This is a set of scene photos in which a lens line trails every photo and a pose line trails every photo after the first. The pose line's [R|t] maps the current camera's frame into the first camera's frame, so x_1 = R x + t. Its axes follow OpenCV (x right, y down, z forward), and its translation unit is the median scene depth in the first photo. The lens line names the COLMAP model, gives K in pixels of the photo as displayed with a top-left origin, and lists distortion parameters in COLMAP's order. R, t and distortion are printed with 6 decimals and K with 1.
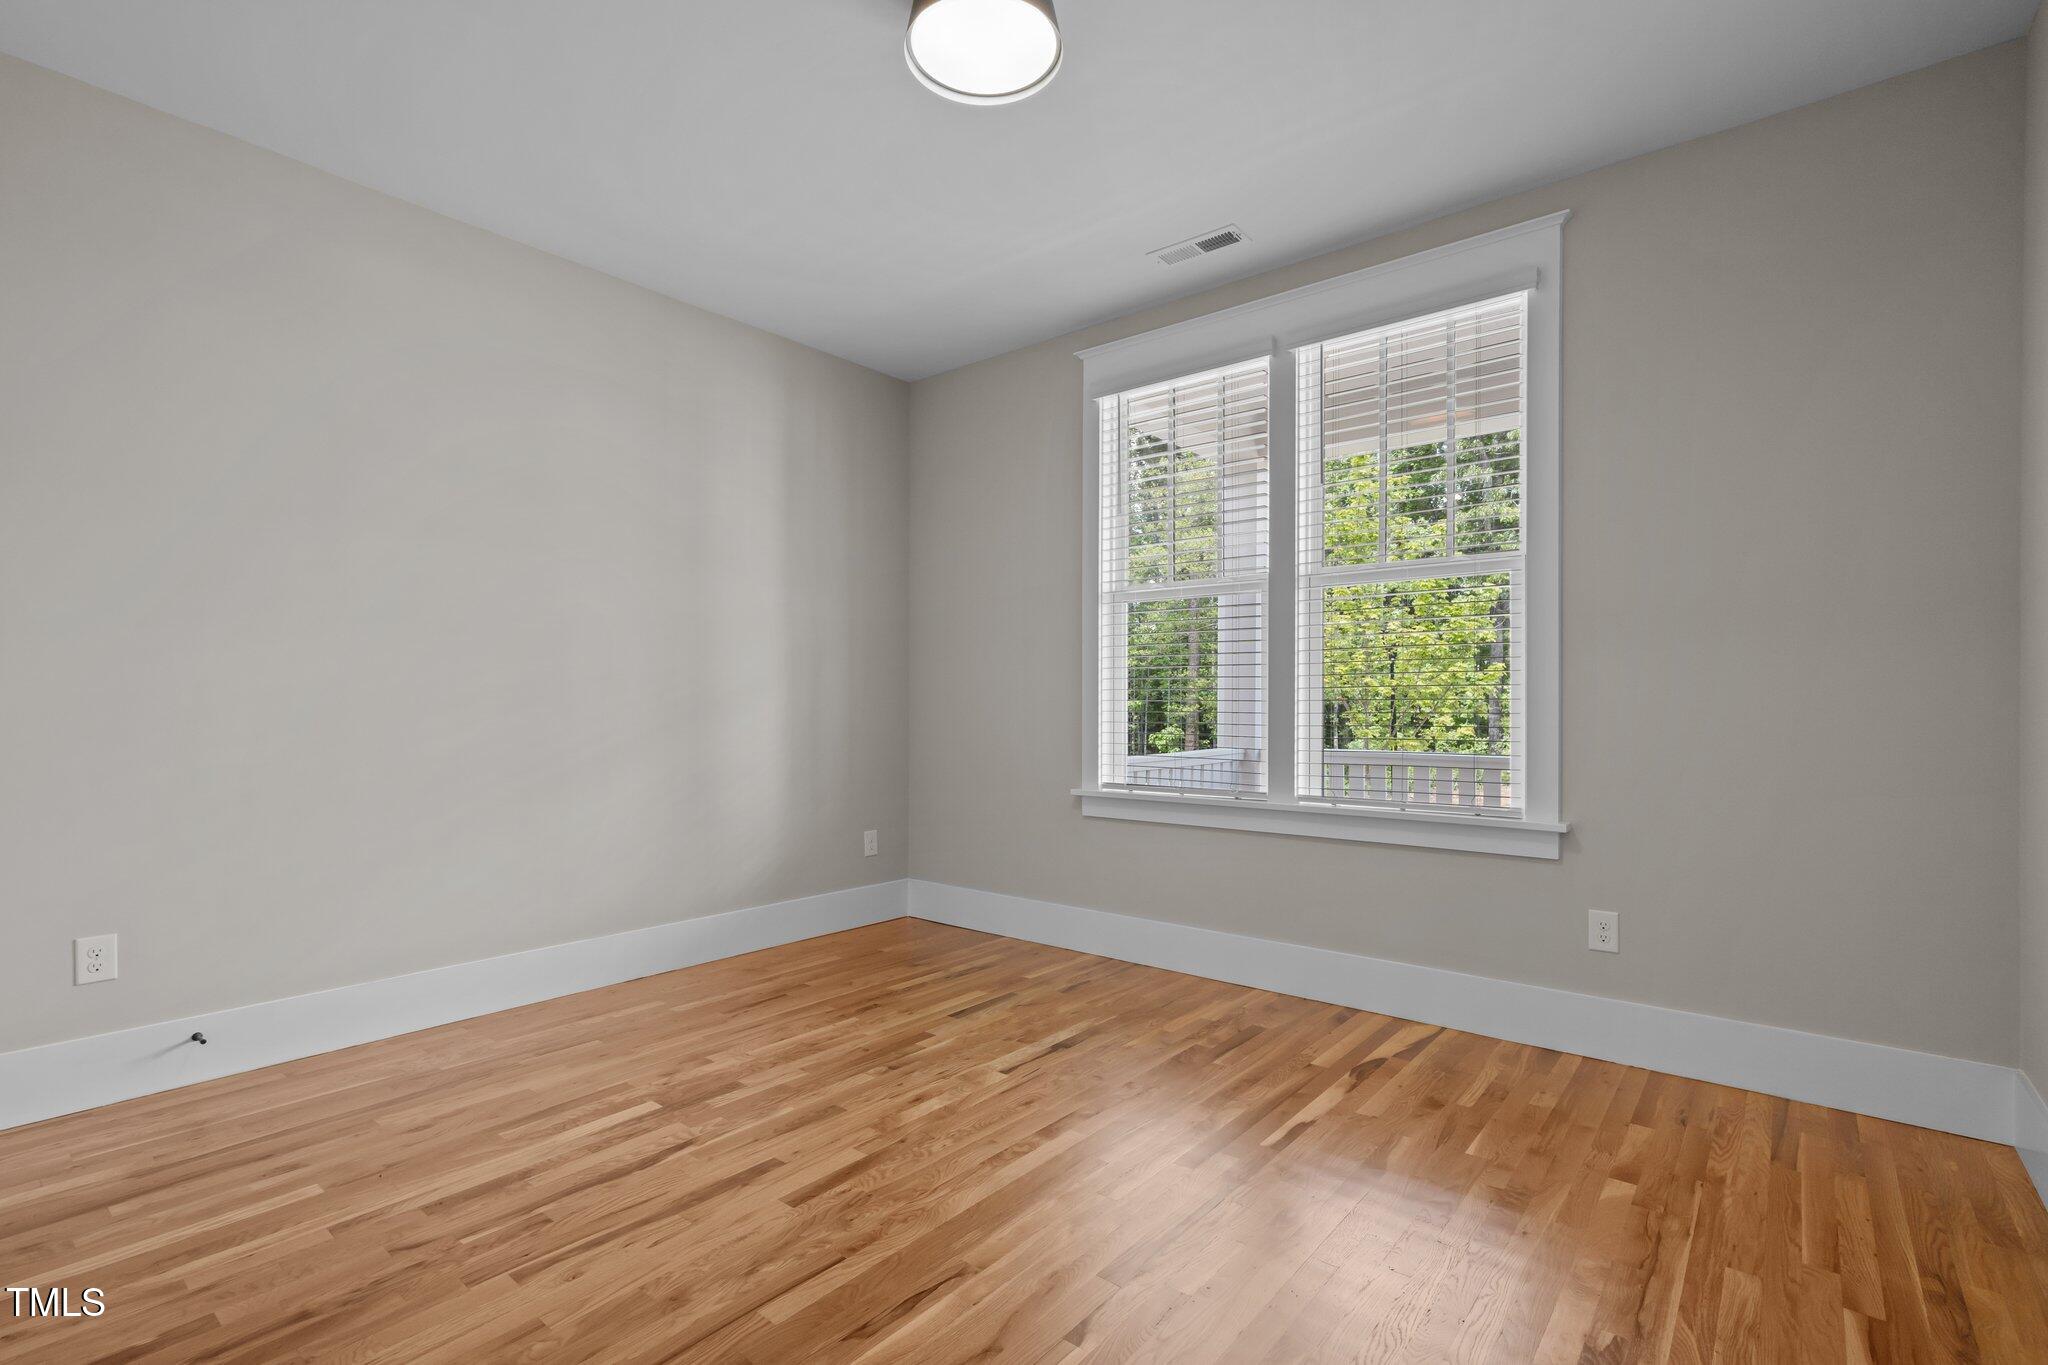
lens RADIAL K [[937.2, 0, 1021.2], [0, 937.2, 690.5], [0, 0, 1]] dist [-0.000899, 0.004223]
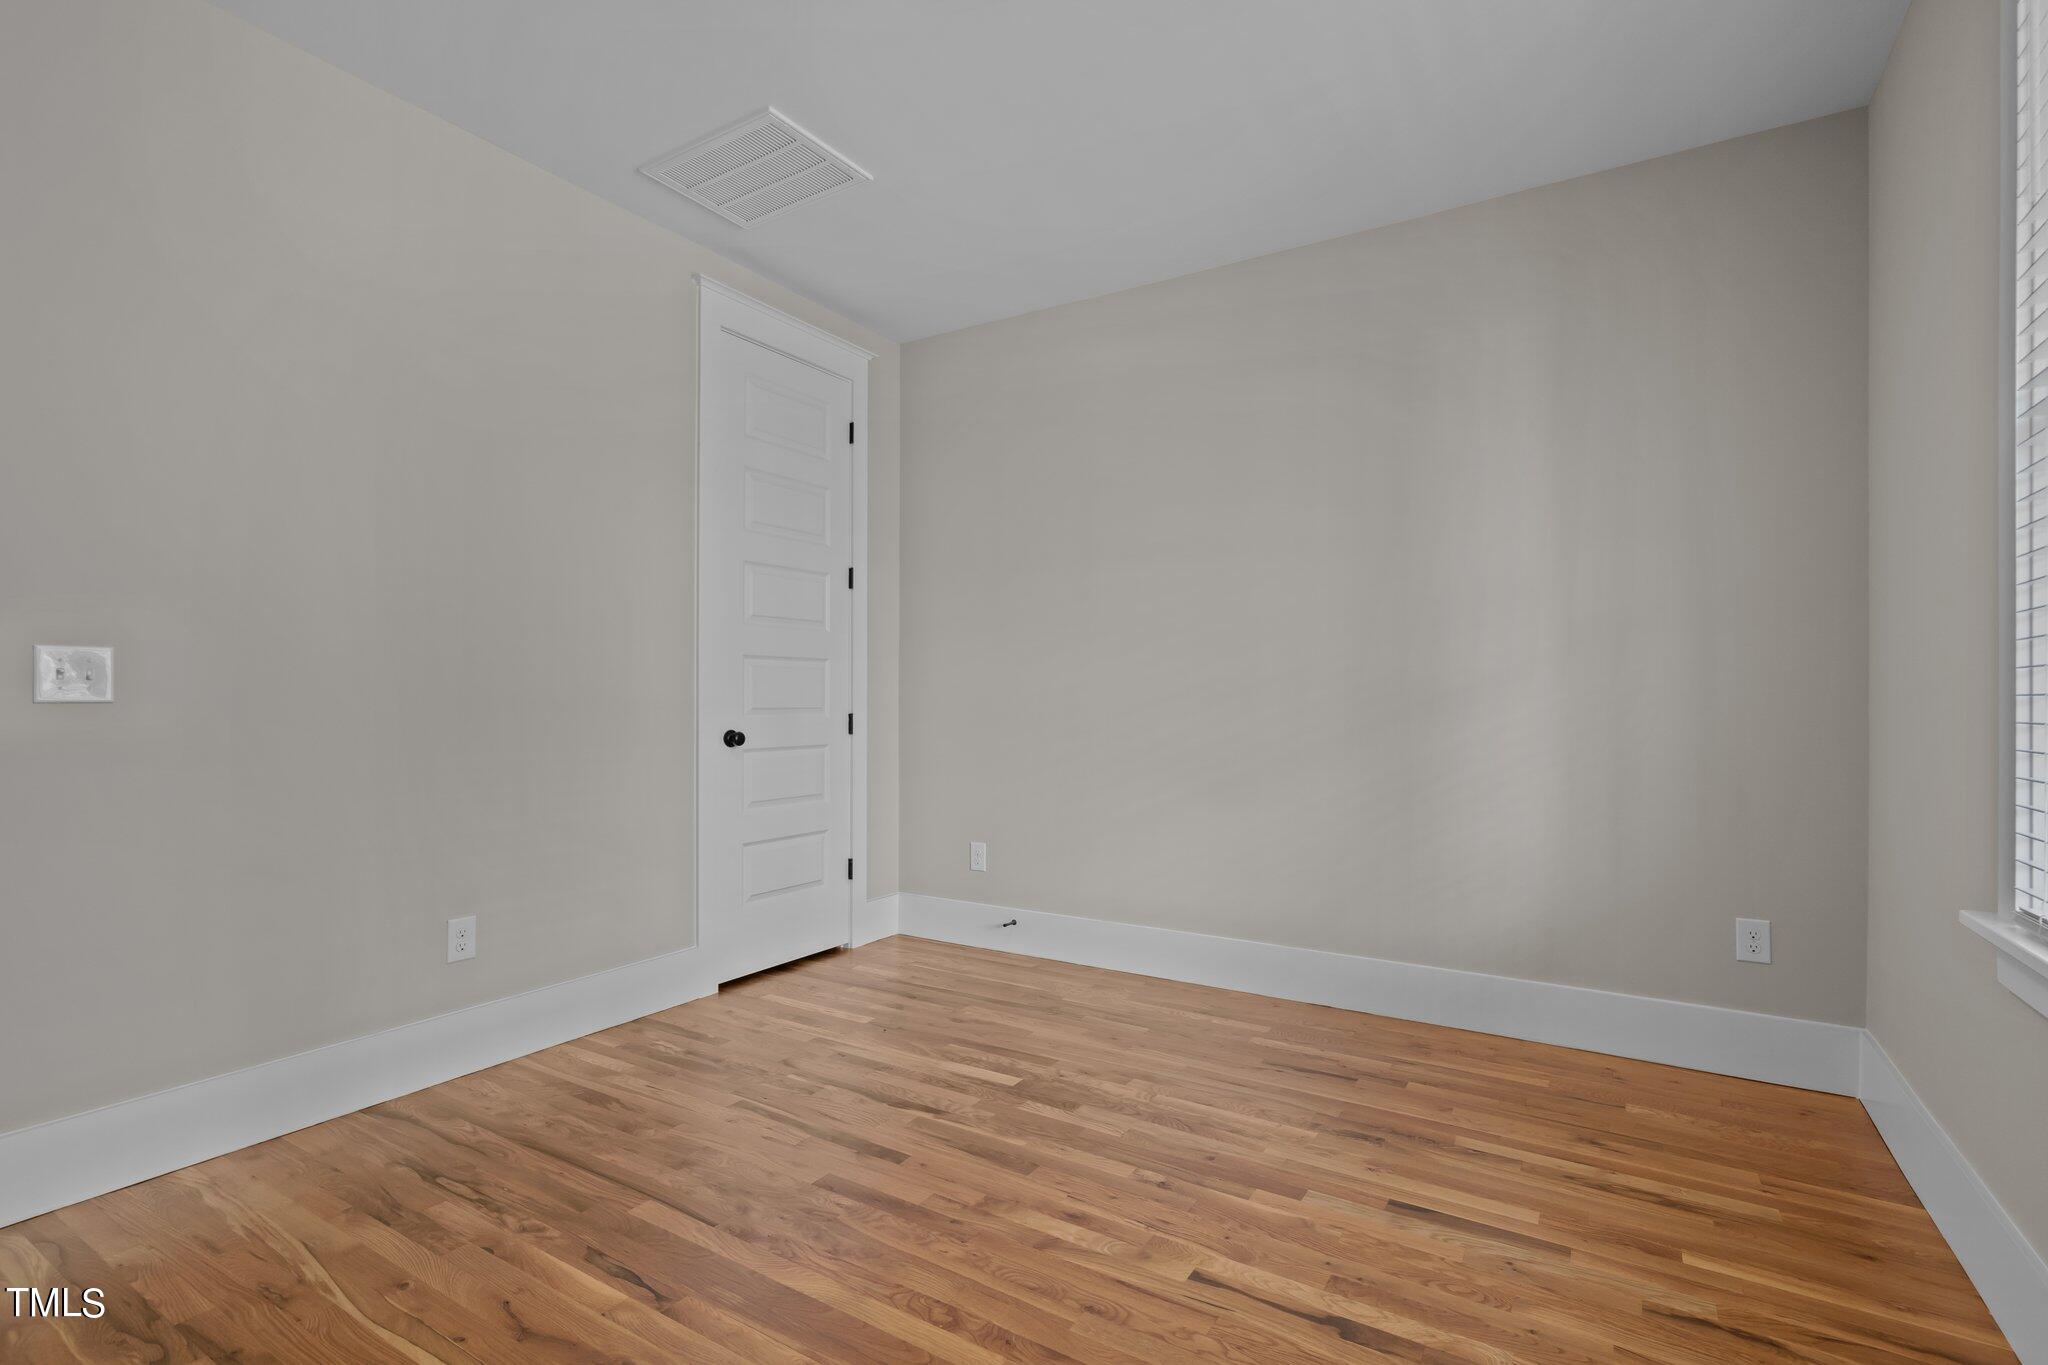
lens RADIAL K [[937.2, 0, 1023.1], [0, 937.2, 691.2], [0, 0, 1]] dist [-0.000899, 0.004223]
pose [[0.135179, -0.012613, -0.990741, 0.611711], [0.014174, 0.999841, -0.010795, 0.015336], [0.990720, -0.012584, 0.135336, 0.815409]]
